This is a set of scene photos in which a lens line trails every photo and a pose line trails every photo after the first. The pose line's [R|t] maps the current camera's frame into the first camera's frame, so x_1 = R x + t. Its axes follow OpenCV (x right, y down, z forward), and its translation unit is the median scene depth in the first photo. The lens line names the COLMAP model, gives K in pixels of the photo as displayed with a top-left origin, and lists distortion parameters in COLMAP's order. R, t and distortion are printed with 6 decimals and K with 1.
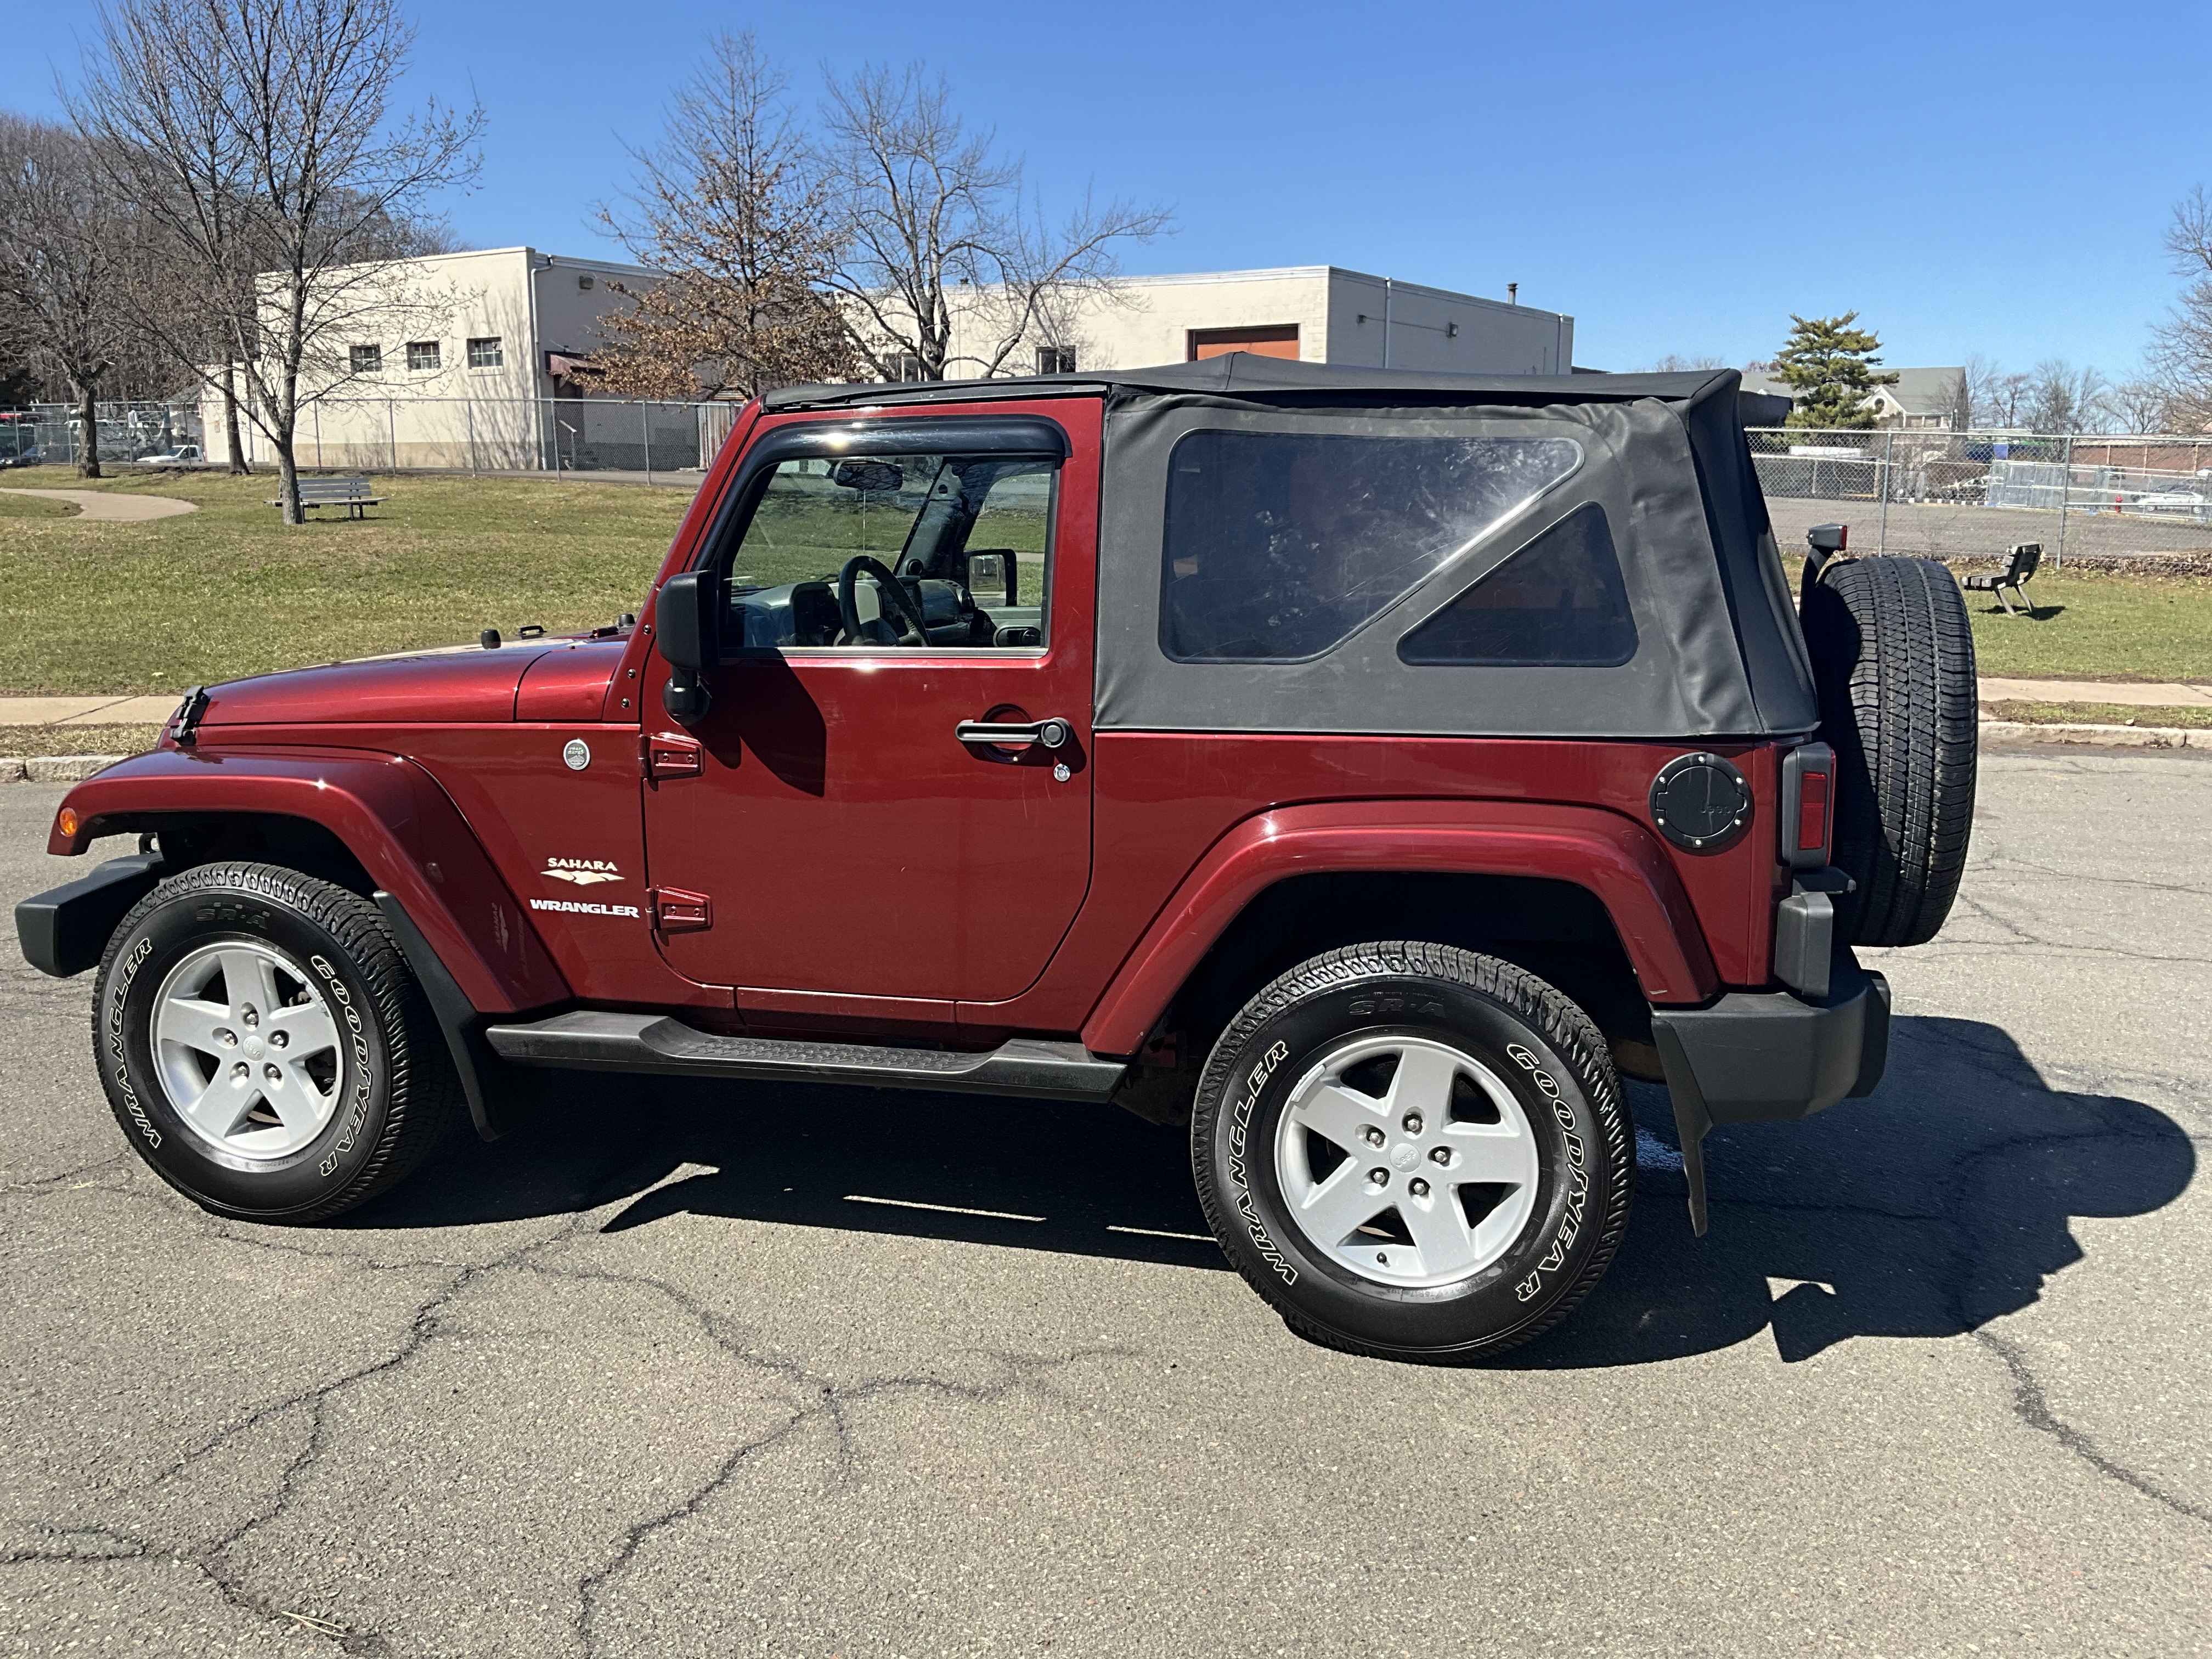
lens RADIAL K [[1884.3, 0, 1106.0], [0, 1884.3, 829.5], [0, 0, 1]] dist [0.089195, -0.178408]
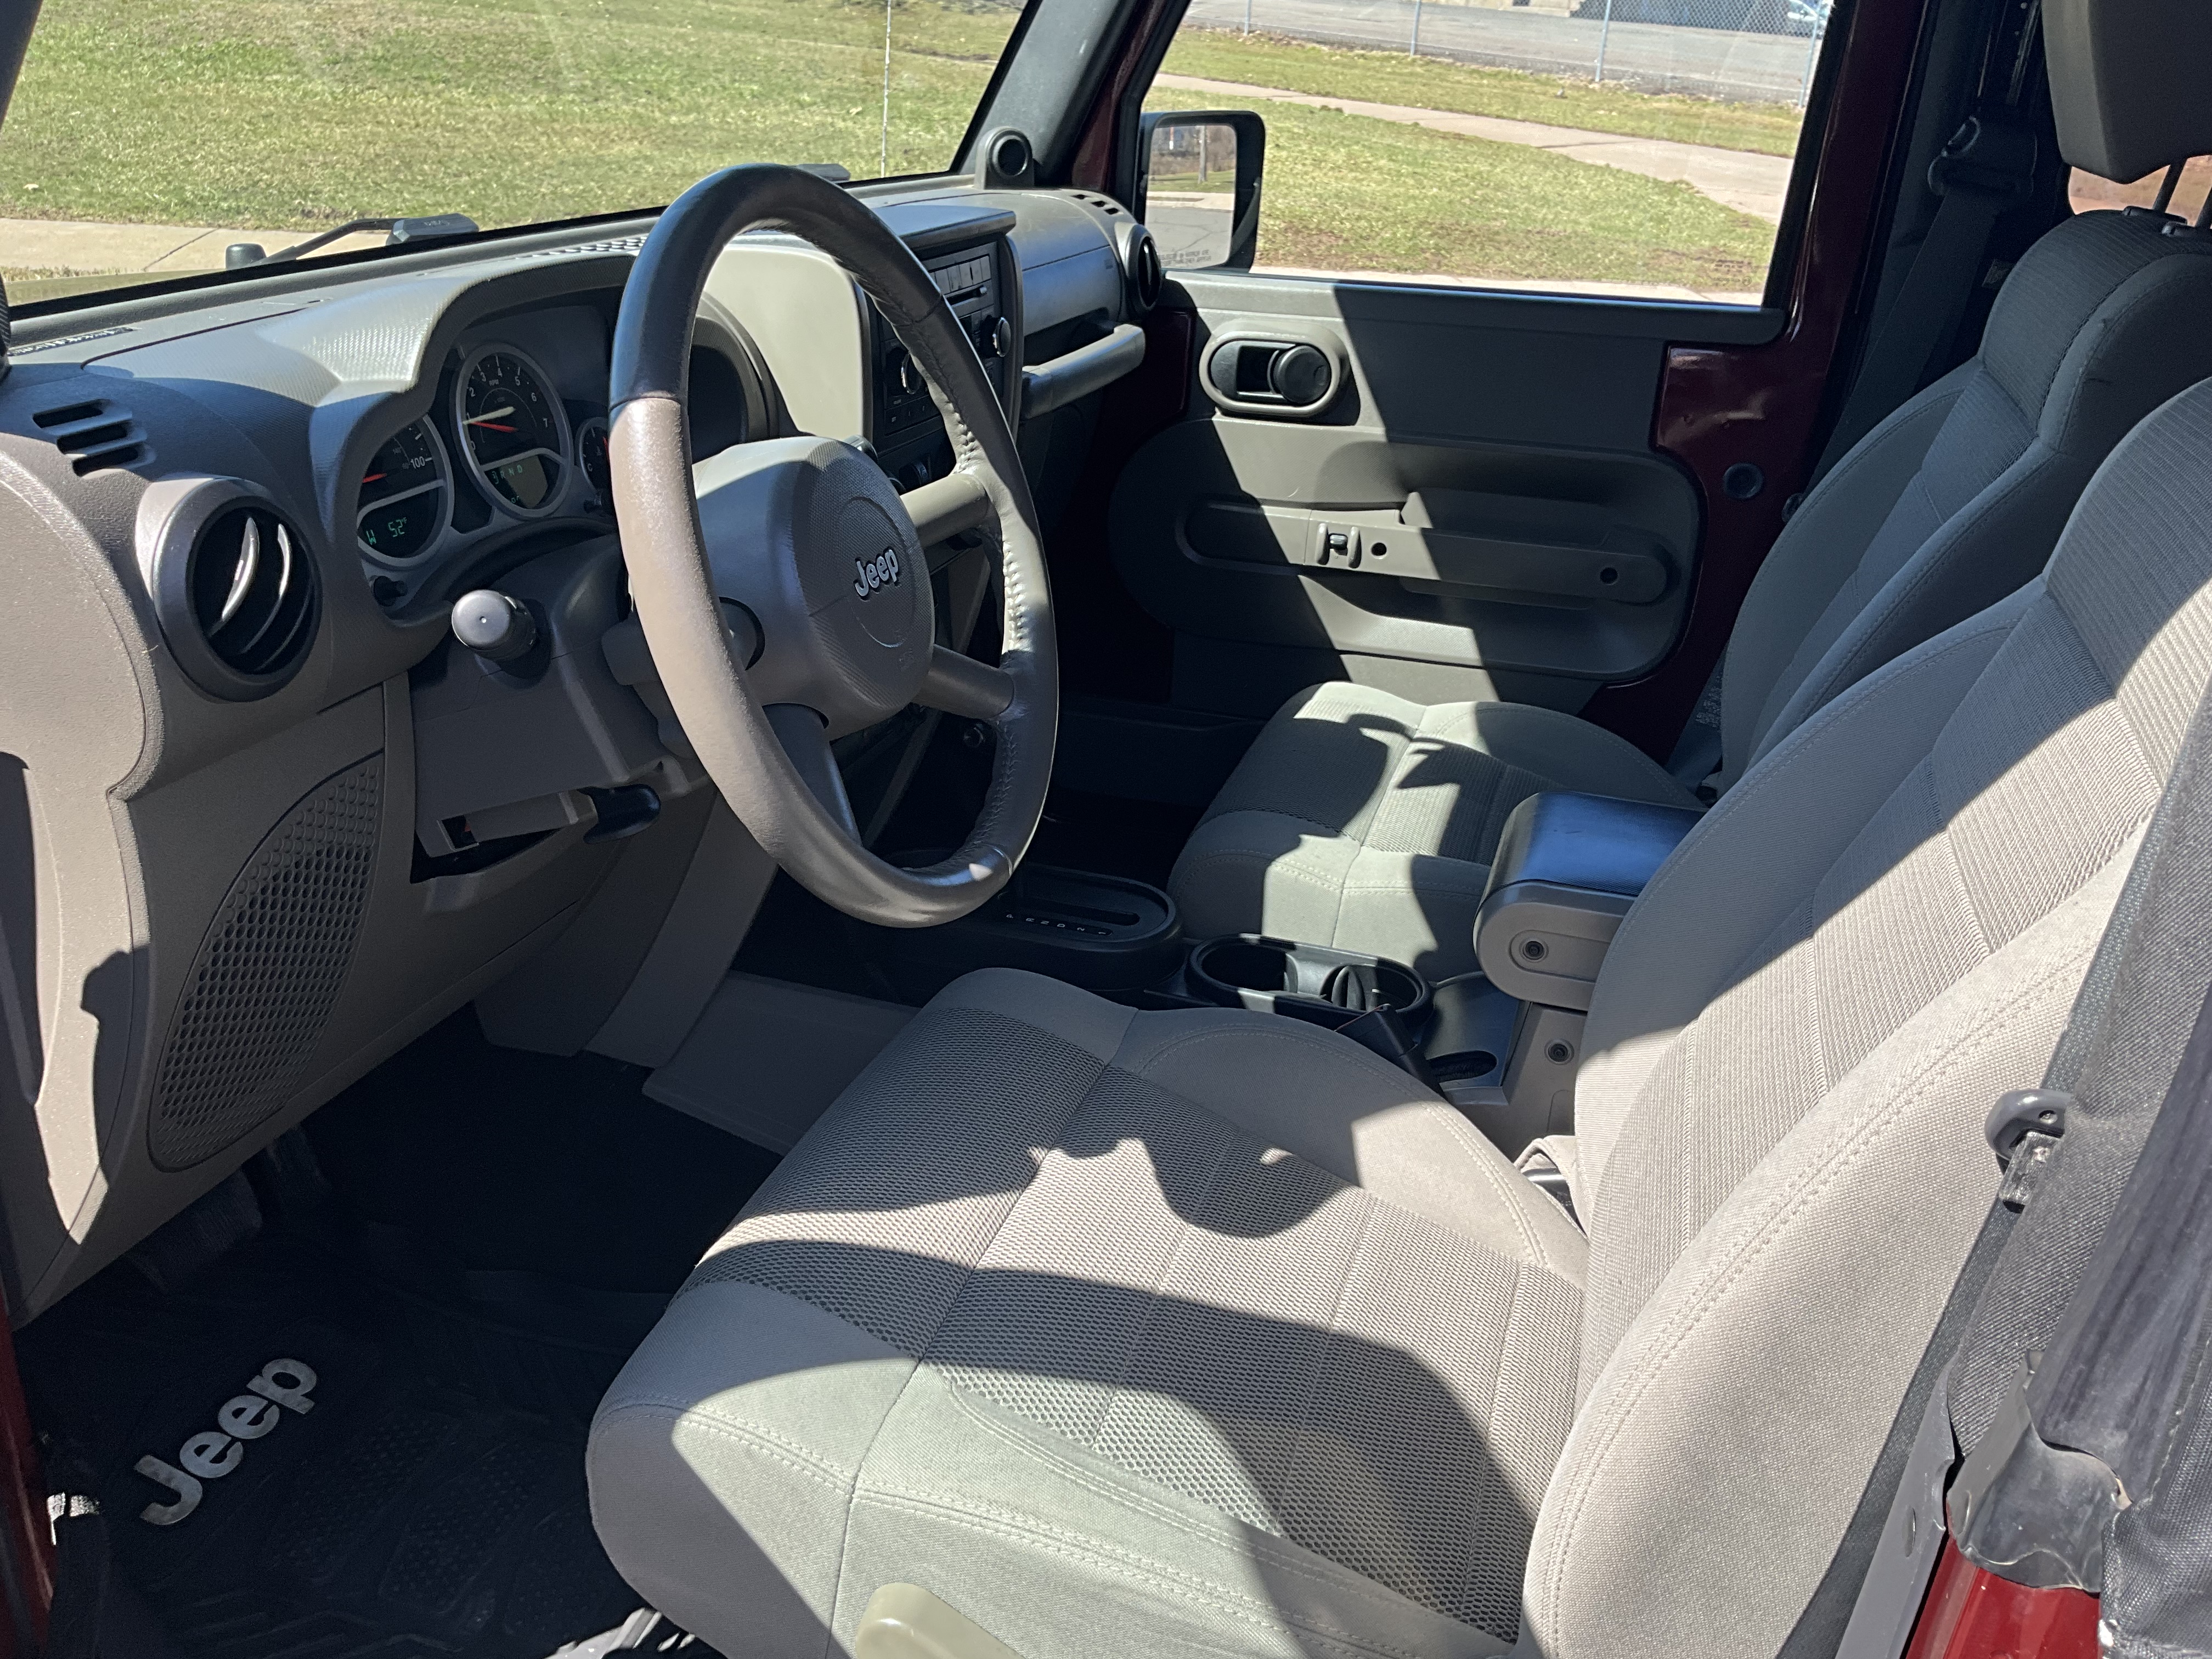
lens RADIAL K [[1828.6, 0, 1106.0], [0, 1828.6, 829.5], [0, 0, 1]] dist [-0.000109, 0.009727]
pose [[0.996553, 0.073831, -0.037837, -0.019254], [-0.062242, 0.966911, 0.247404, -0.032930], [0.054851, -0.244196, 0.968173, 0.203120]]
